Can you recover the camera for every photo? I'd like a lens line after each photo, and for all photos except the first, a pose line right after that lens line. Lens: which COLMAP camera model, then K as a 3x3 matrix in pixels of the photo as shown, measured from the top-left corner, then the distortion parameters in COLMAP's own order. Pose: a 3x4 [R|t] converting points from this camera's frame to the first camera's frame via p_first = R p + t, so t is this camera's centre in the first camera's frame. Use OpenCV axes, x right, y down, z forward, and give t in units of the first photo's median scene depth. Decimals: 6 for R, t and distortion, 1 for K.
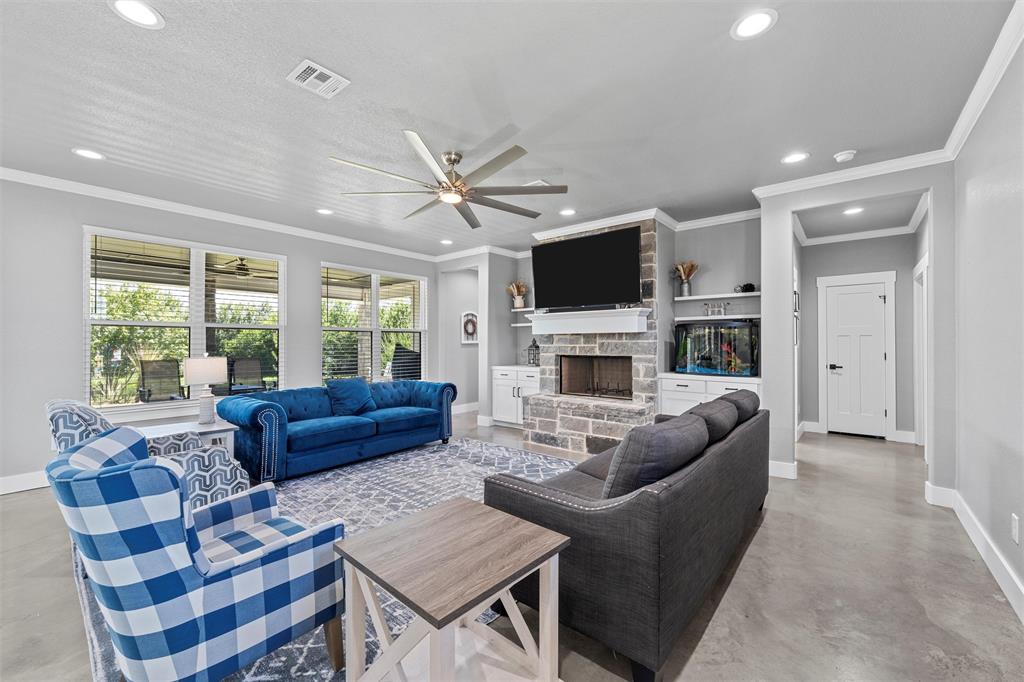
lens RADIAL K [[411.1, 0, 506.4], [0, 411.1, 340.7], [0, 0, 1]] dist [0.019934, 0.000147]
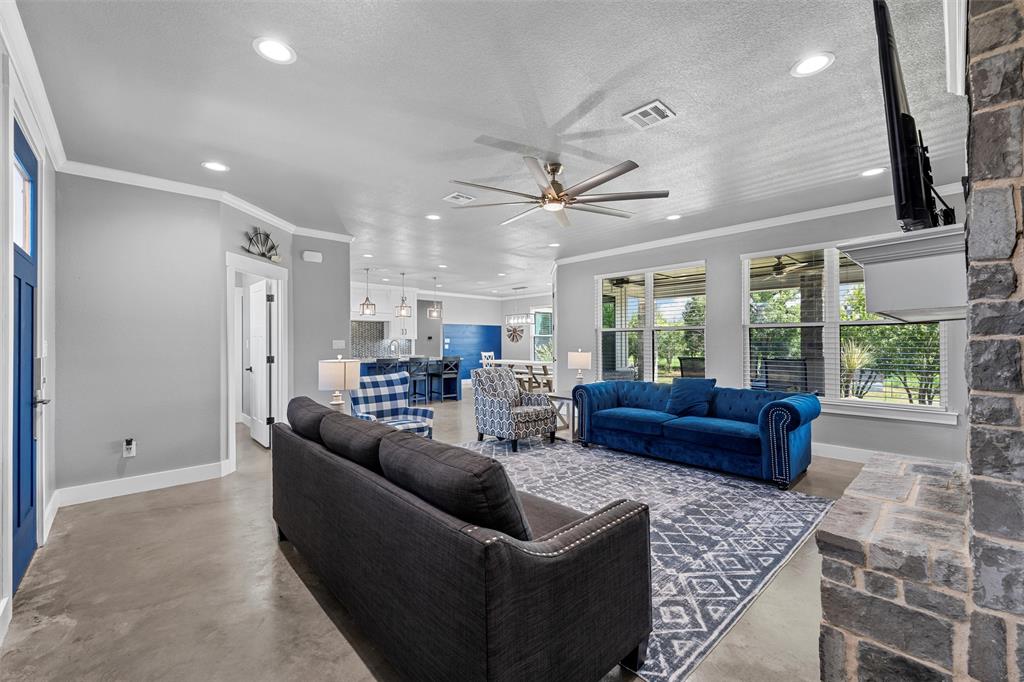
lens RADIAL K [[411.1, 0, 509.8], [0, 411.1, 338.4], [0, 0, 1]] dist [0.019934, 0.000147]
pose [[-0.119809, -0.012210, -0.992722, 0.688426], [0.011637, 0.999838, -0.013702, 0.005171], [0.992729, -0.013194, -0.119648, 0.750624]]
